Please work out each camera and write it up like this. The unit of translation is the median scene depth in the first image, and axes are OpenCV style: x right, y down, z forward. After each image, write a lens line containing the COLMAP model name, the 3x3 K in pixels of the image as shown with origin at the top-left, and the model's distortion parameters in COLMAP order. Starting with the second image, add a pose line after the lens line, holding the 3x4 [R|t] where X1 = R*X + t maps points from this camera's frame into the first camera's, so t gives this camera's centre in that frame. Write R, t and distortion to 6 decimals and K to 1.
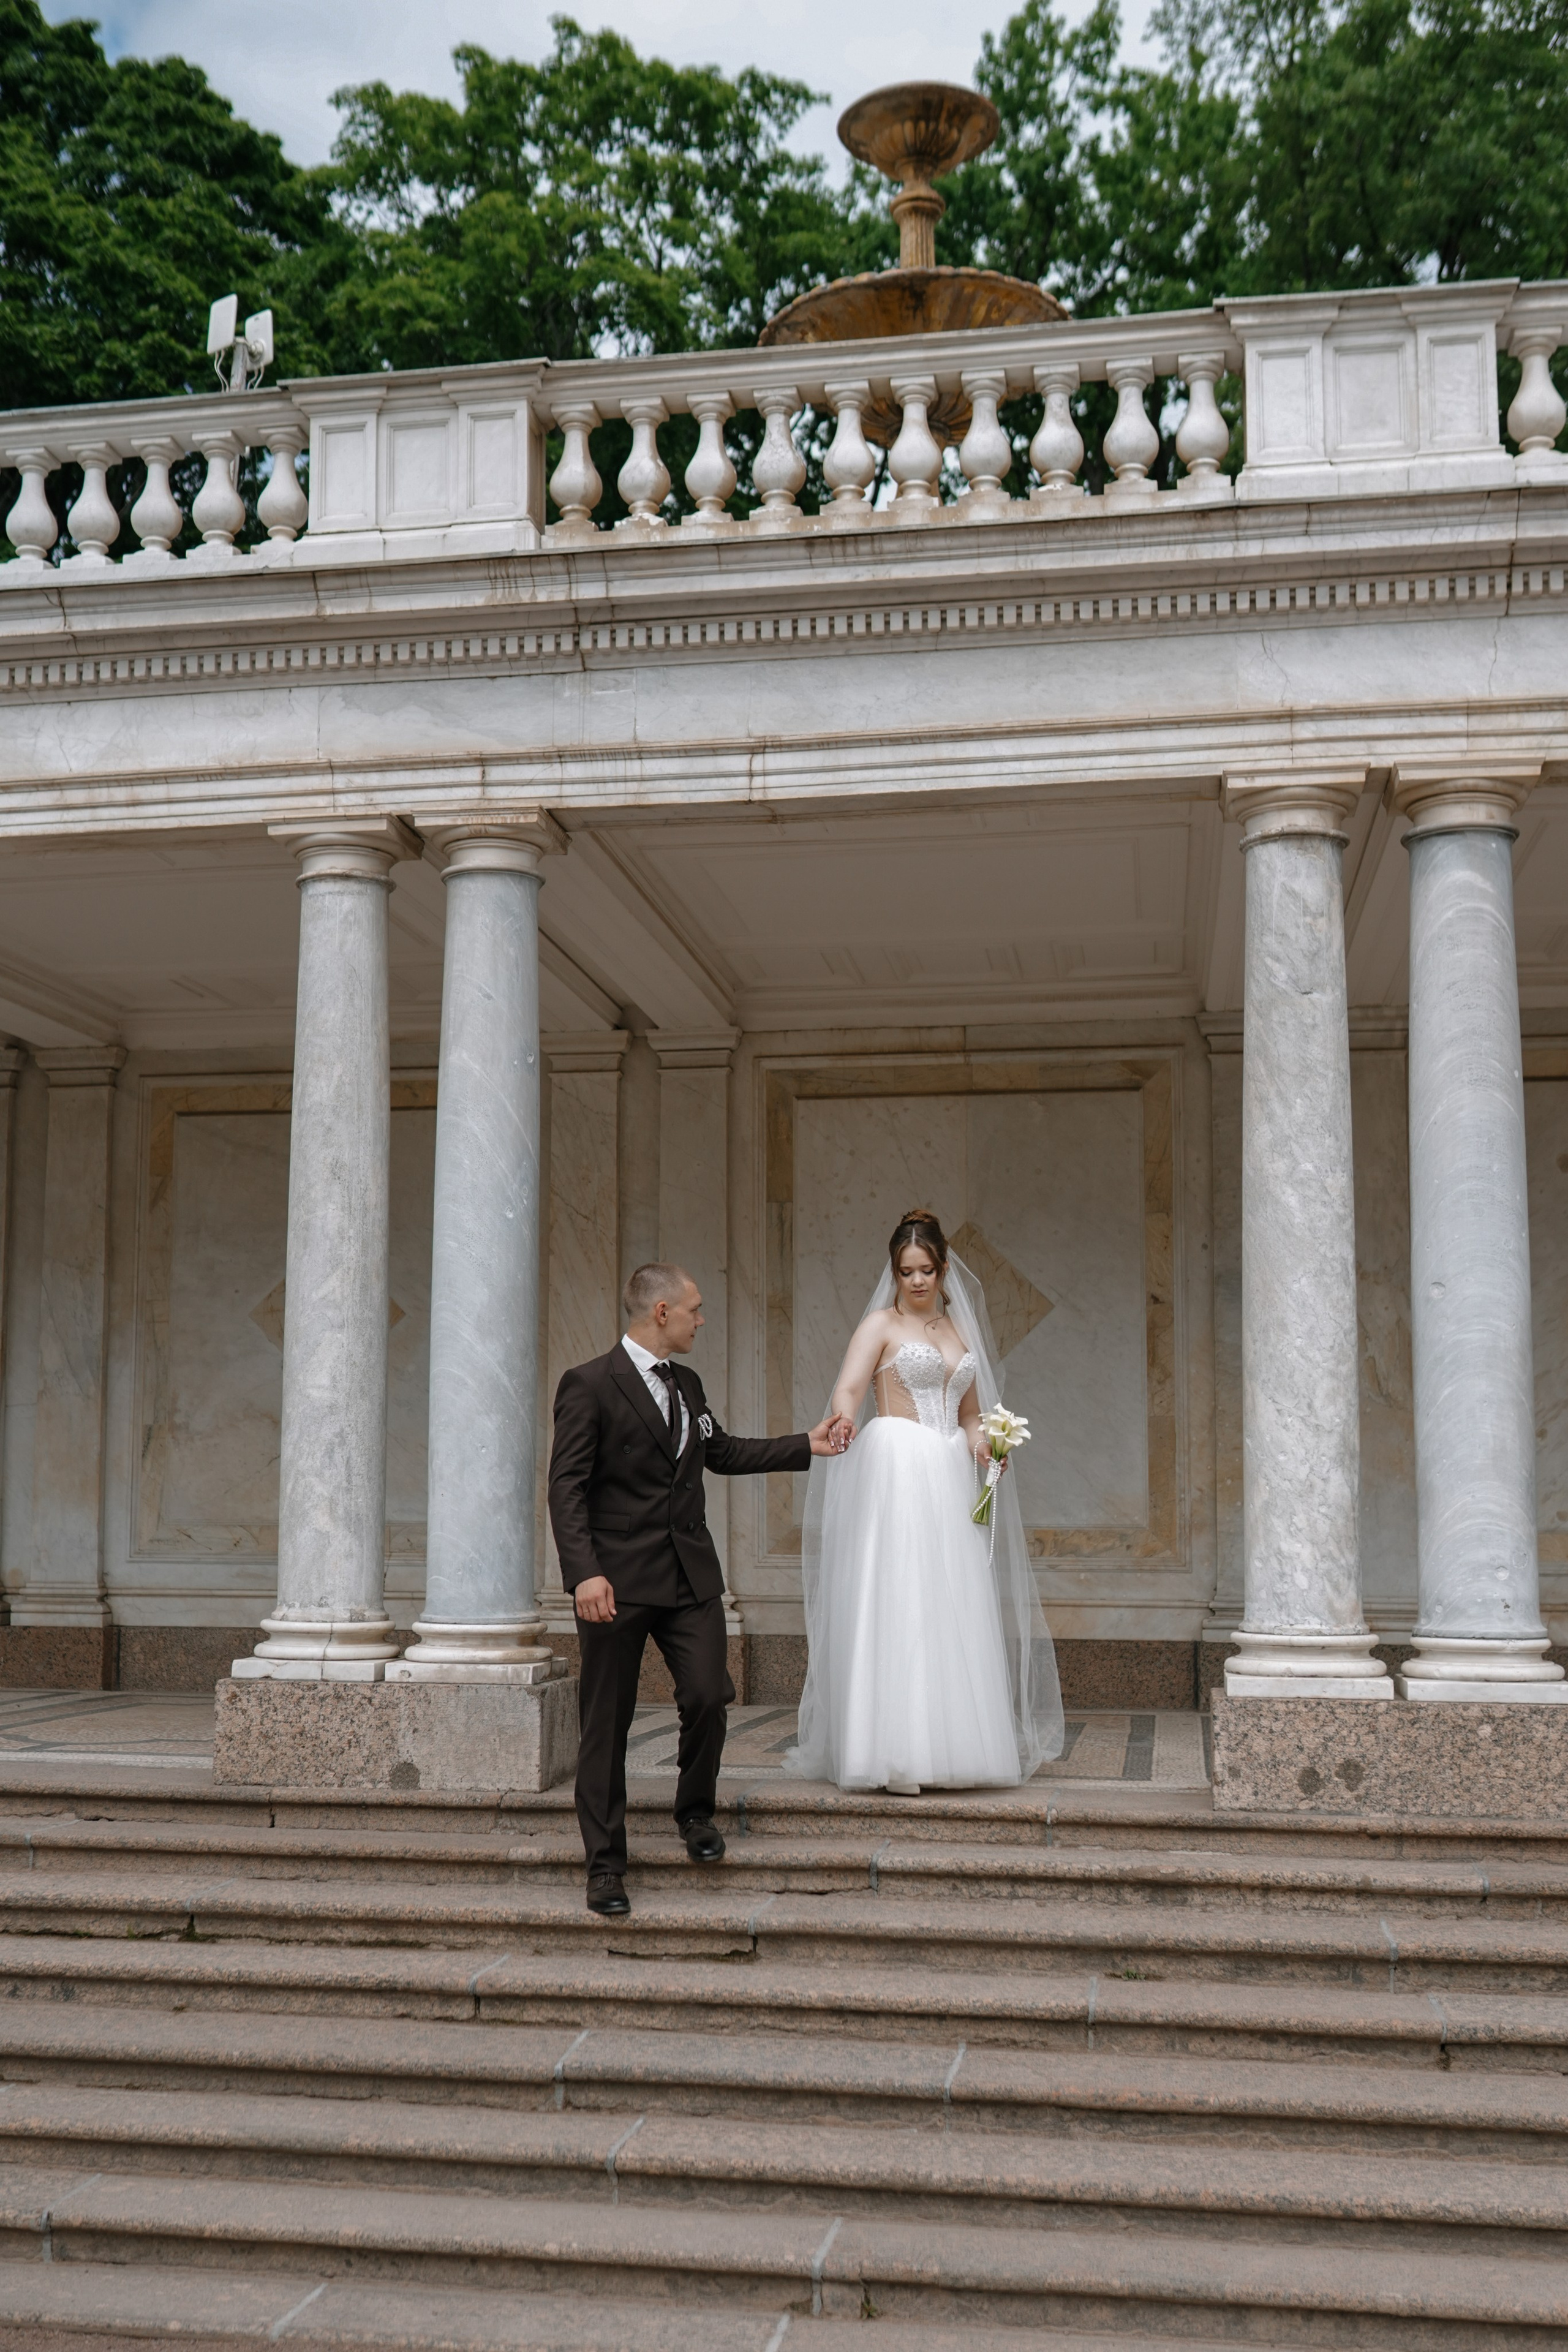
lens RADIAL K [[2607.6, 0, 711.6], [0, 2607.6, 1246.0], [0, 0, 1]] dist [-0.013032, 0.030148]
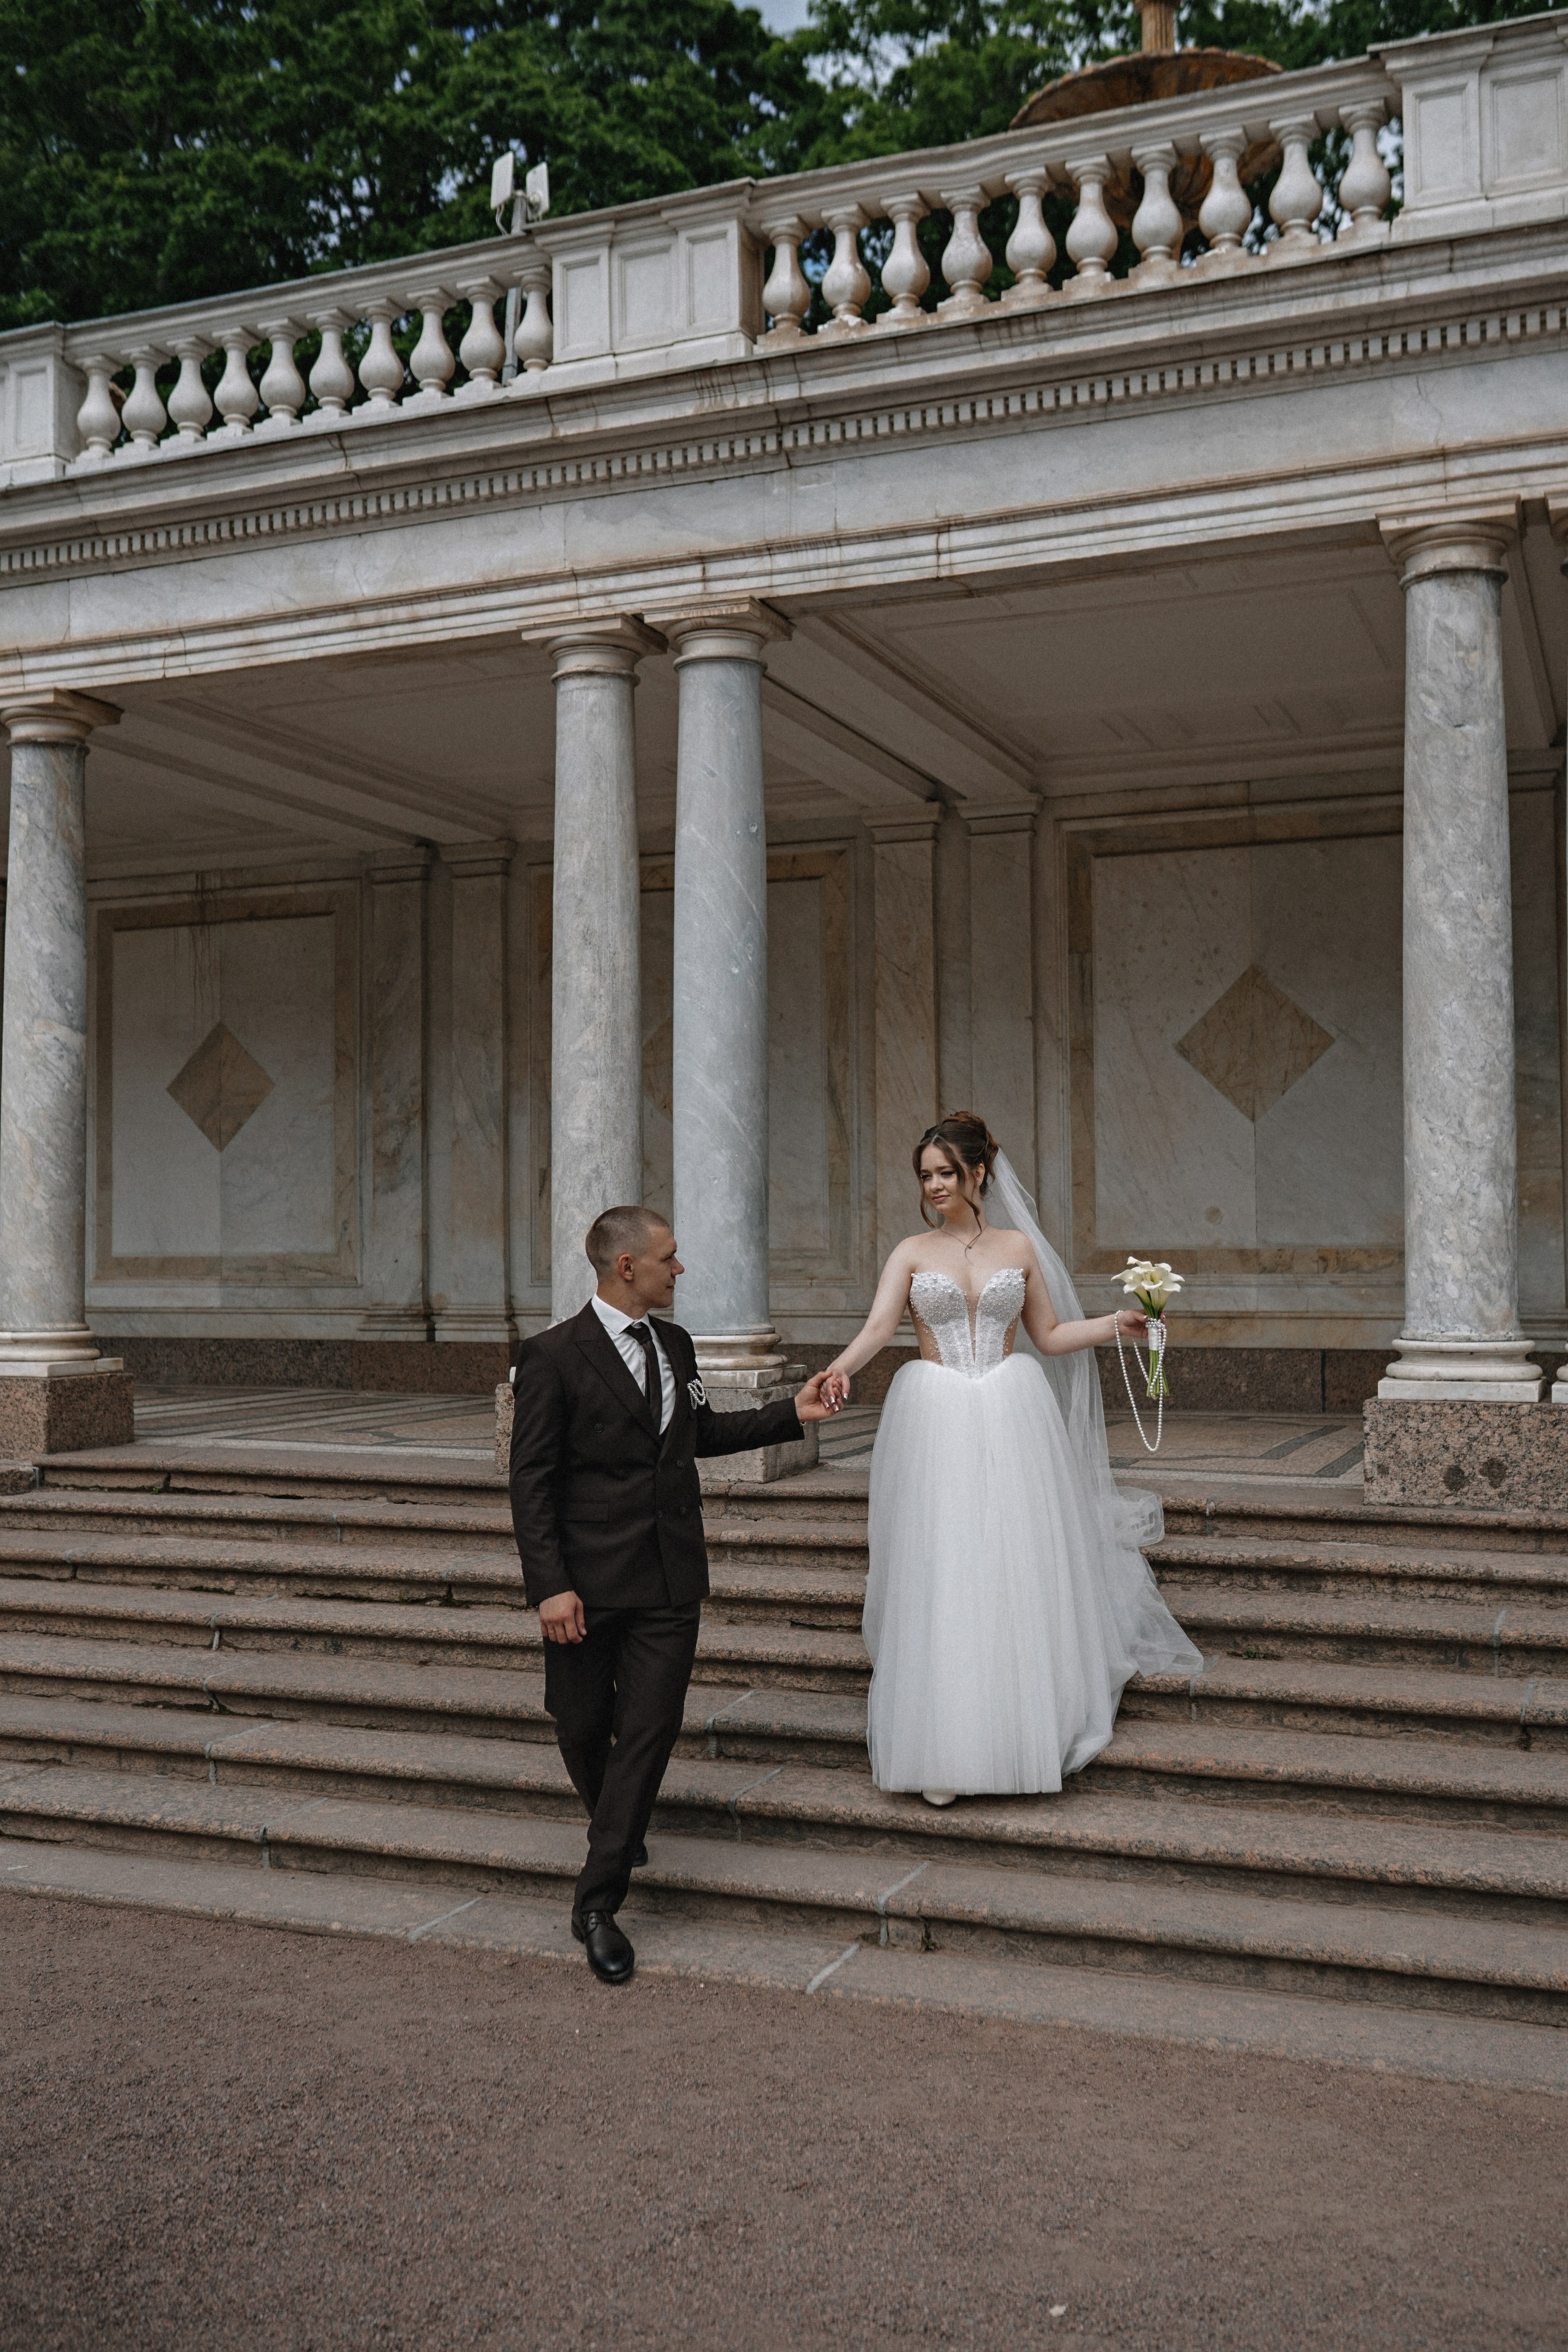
lens RADIAL K [[2303.7, 0, 780.0], [0, 2303.7, 1175.7], [0, 0, 1]] dist [-0.010330, 0.022565]
pose [[0.977597, -0.018776, -0.209647, 0.151485], [0.033544, 0.997182, 0.067109, 0.010515], [0.207796, -0.072638, 0.975471, 0.039337]]
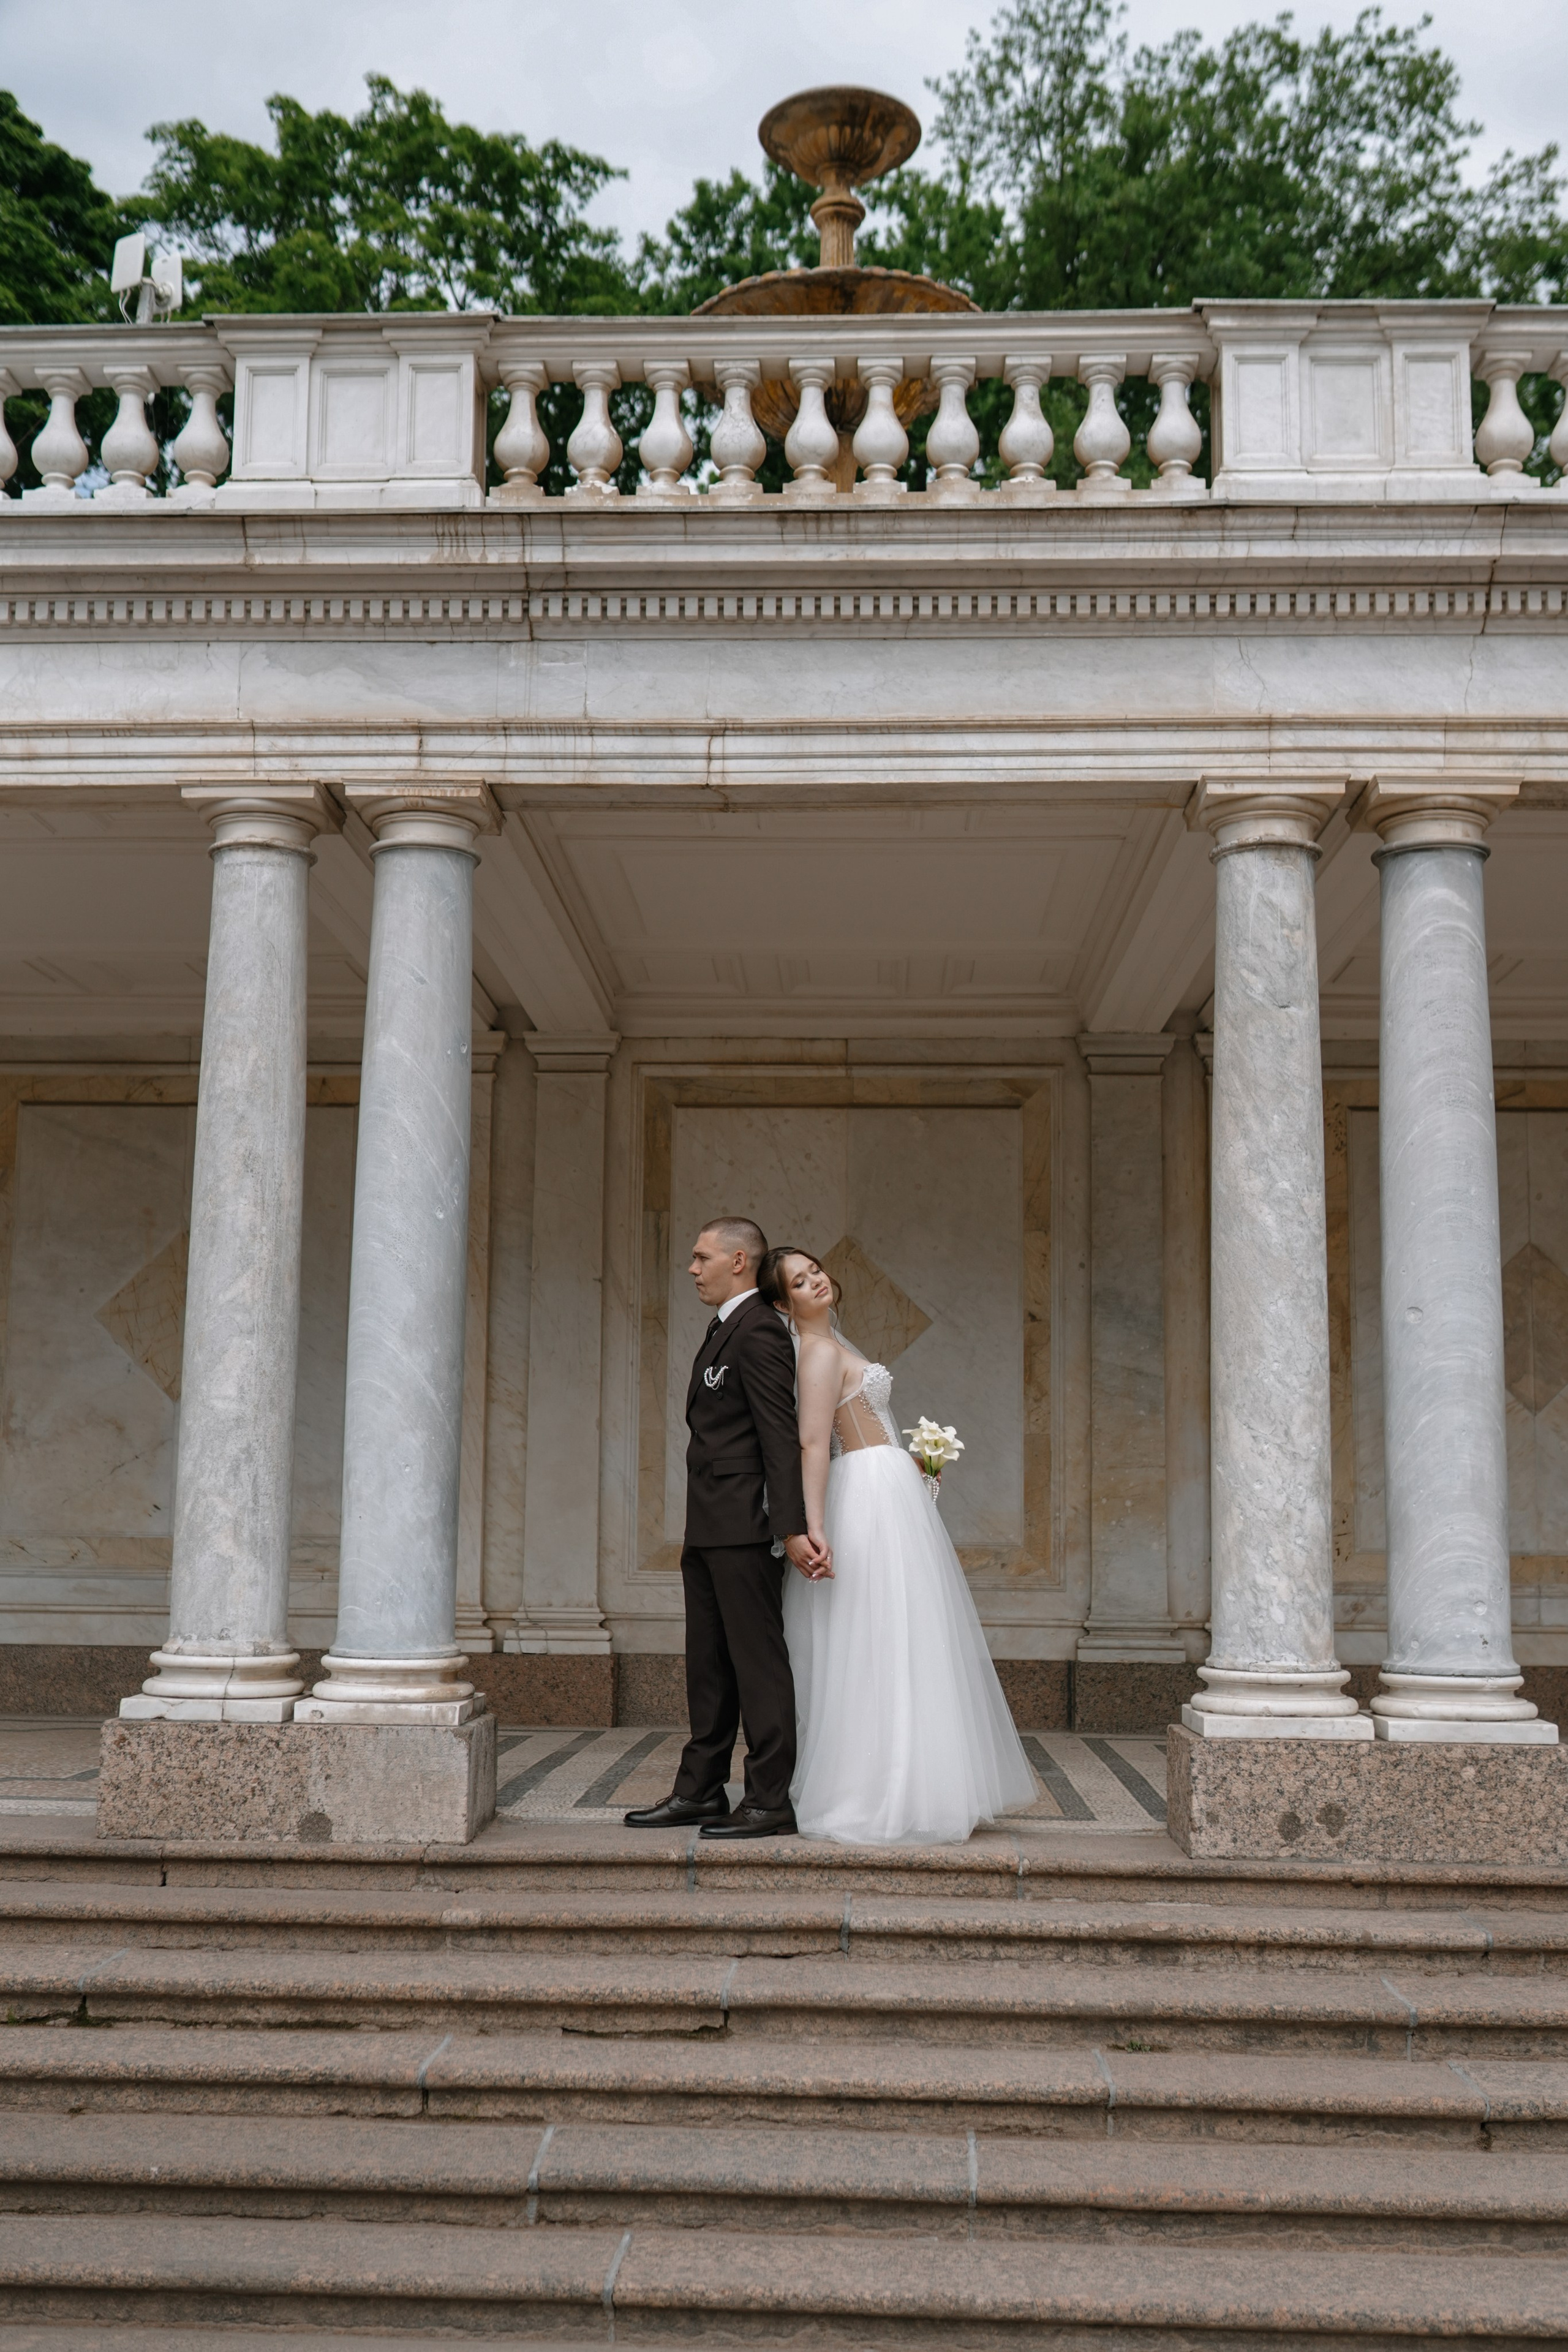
lens RADIAL K [[2403.2, 0, 784.6], [0, 2403.2, 1187.1], [0, 0, 1]] dist [-0.004020, 0.007179]
pose [[0.989492, 0.026158, 0.142200, -0.081012], [-0.021880, 0.999262, -0.031568, 0.002515], [-0.142921, 0.028125, 0.989334, 0.139671]]
